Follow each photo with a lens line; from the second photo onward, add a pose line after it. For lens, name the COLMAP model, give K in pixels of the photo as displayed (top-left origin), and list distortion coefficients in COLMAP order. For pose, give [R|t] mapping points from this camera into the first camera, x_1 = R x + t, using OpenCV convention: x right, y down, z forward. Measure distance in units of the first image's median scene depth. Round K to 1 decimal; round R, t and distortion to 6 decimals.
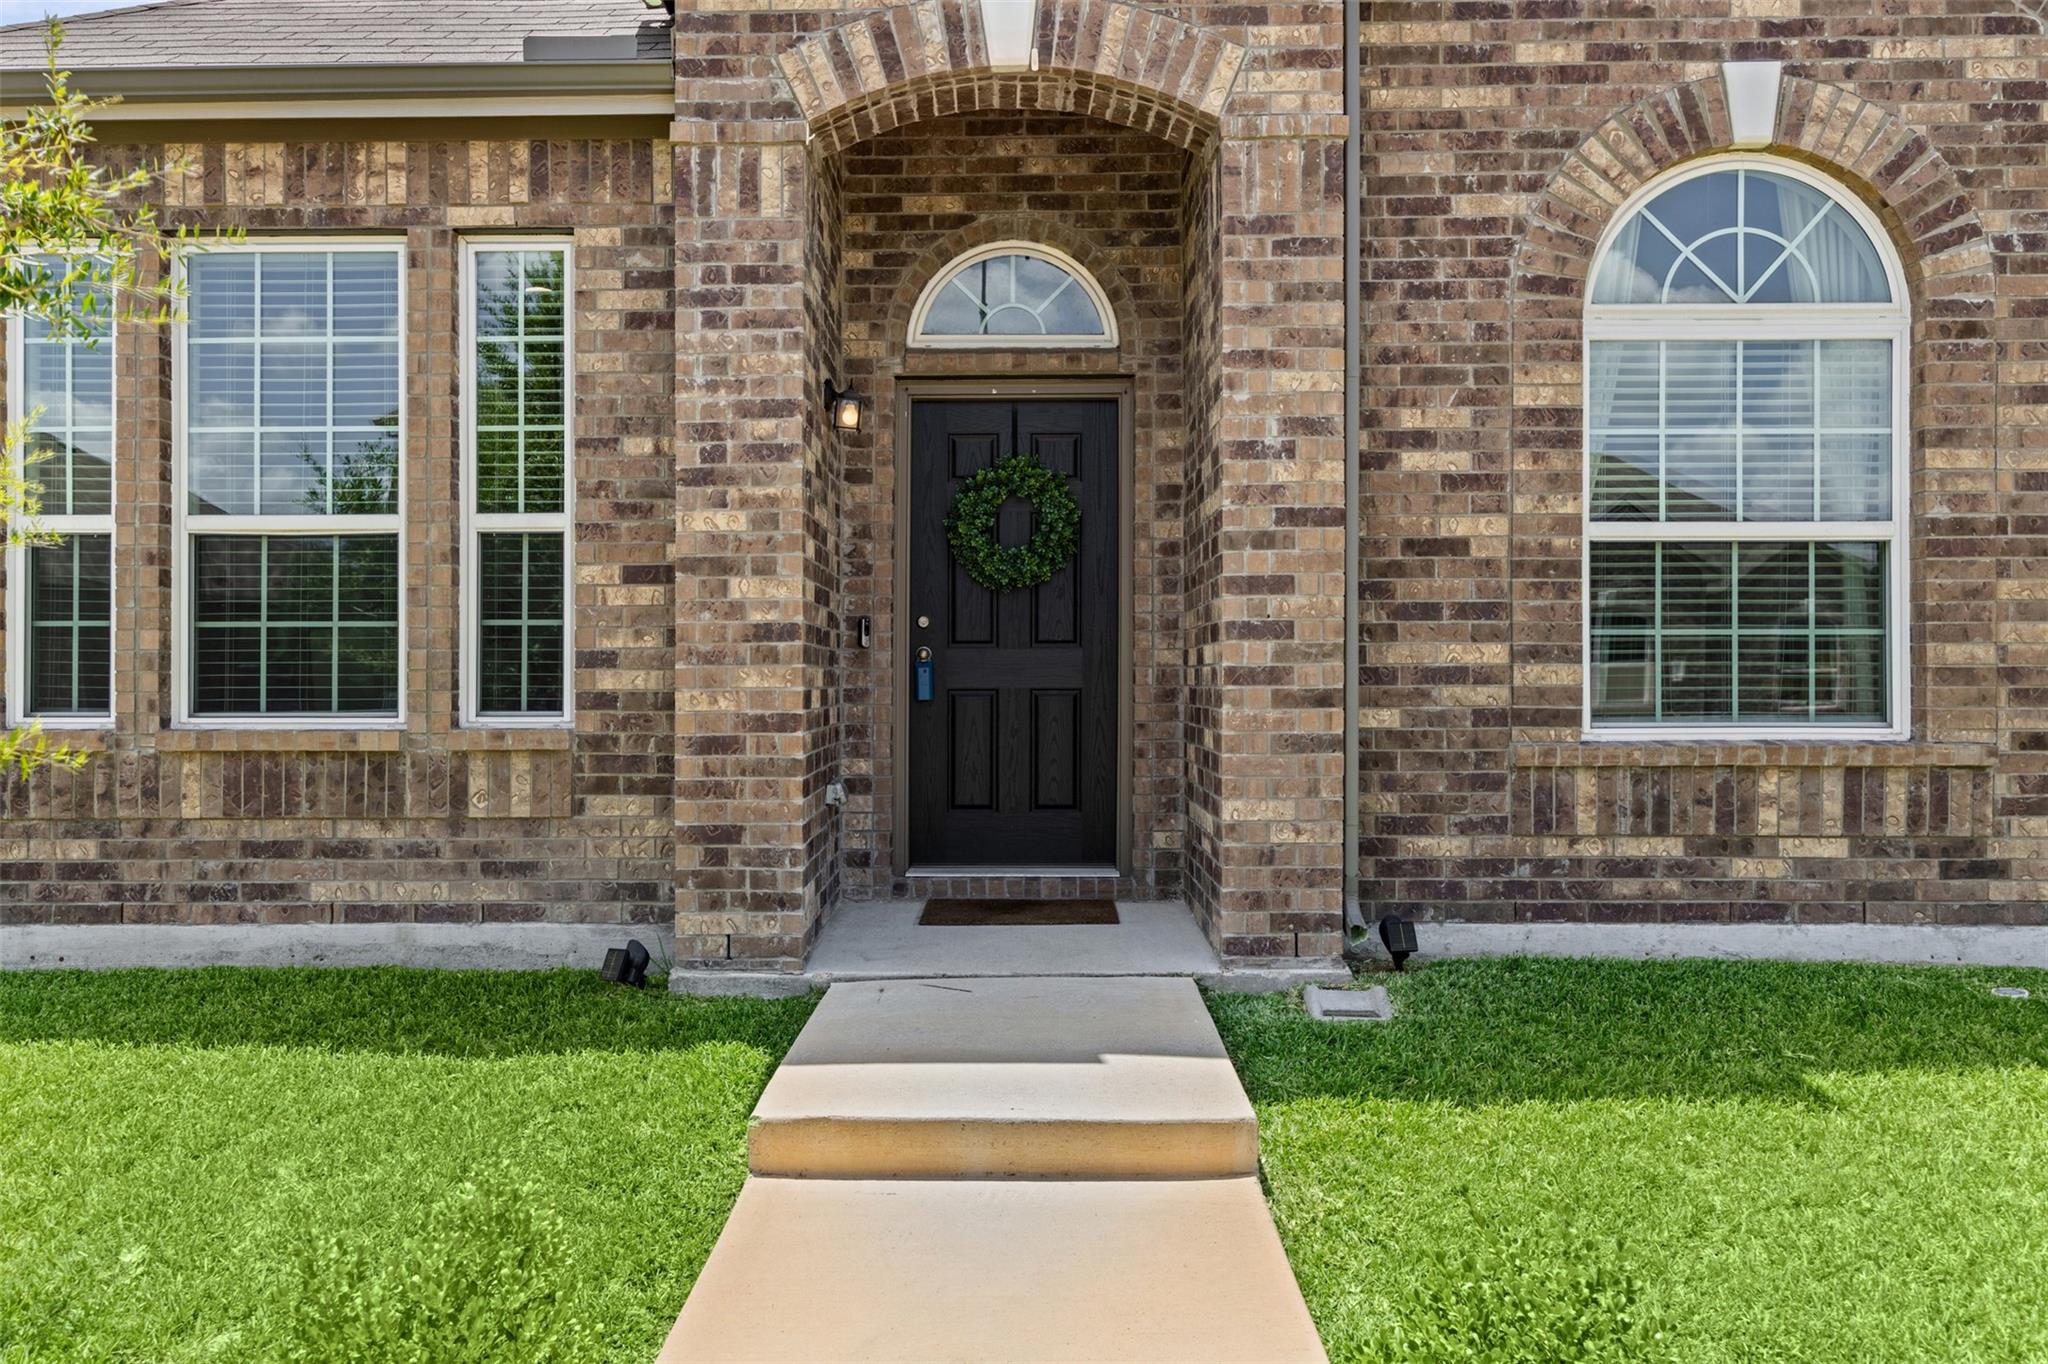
lens RADIAL K [[1533.7, 0, 1019.1], [0, 1533.7, 676.8], [0, 0, 1]] dist [0.007081, -0.003832]
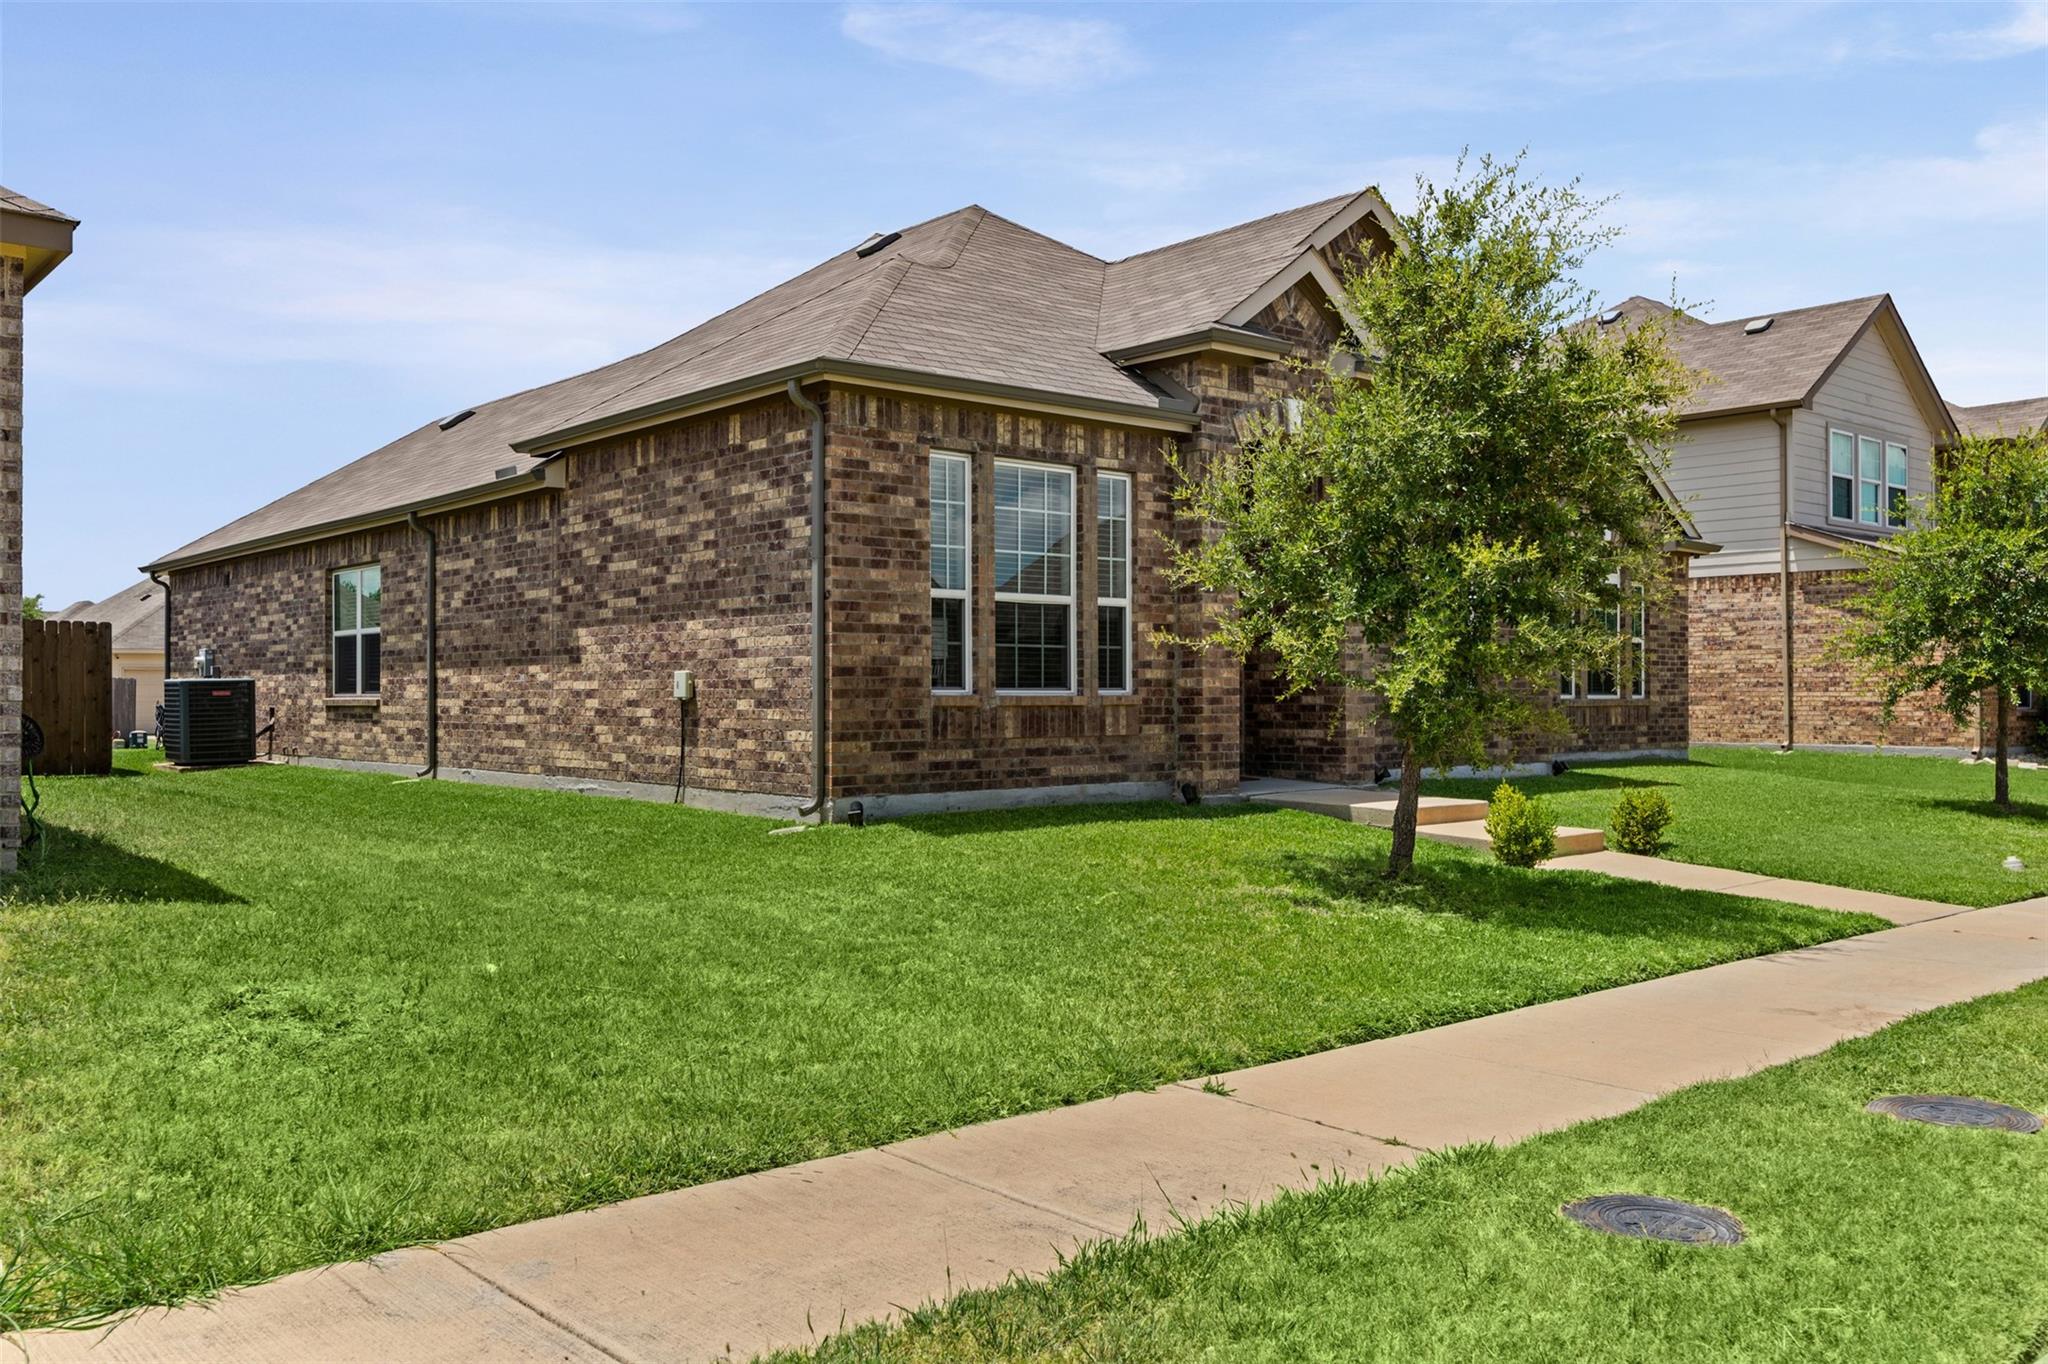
lens RADIAL K [[1680.4, 0, 1025.1], [0, 1680.4, 698.4], [0, 0, 1]] dist [0.005014, -0.000890]
pose [[0.739721, -0.000569, 0.672913, -2.084846], [-0.002628, 0.999990, 0.003734, 0.029873], [-0.672908, -0.004531, 0.739712, -0.714974]]
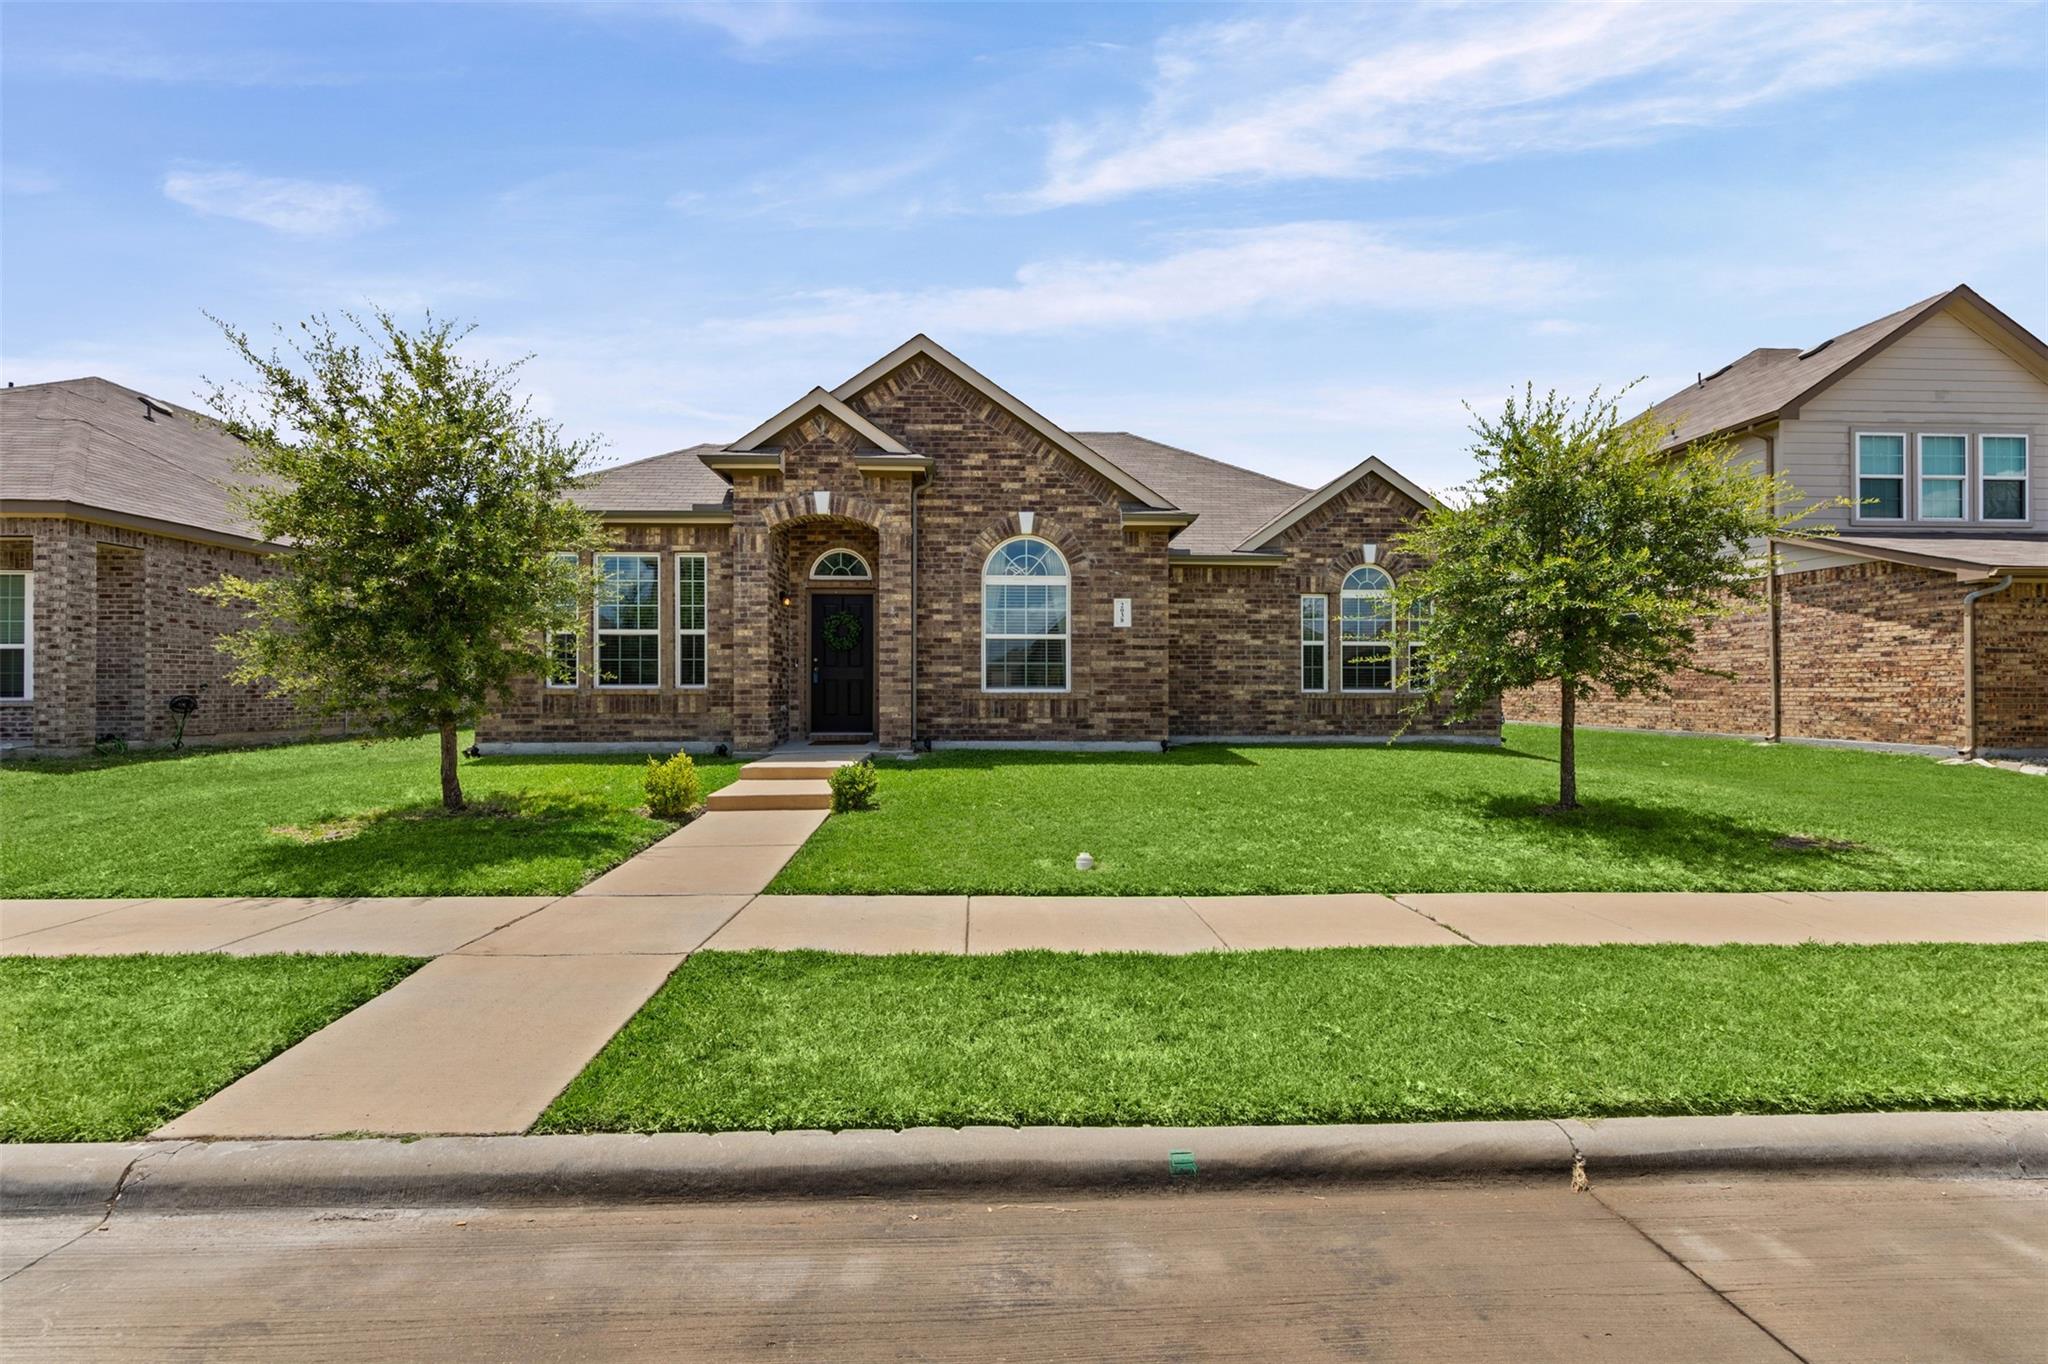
lens RADIAL K [[823.1, 0, 1030.4], [0, 823.1, 700.3], [0, 0, 1]] dist [-0.000298, 0.000013]
pose [[0.998457, 0.001622, 0.055507, 0.373741], [-0.002336, 0.999915, 0.012802, 0.035013], [-0.055482, -0.012912, 0.998376, -1.012141]]
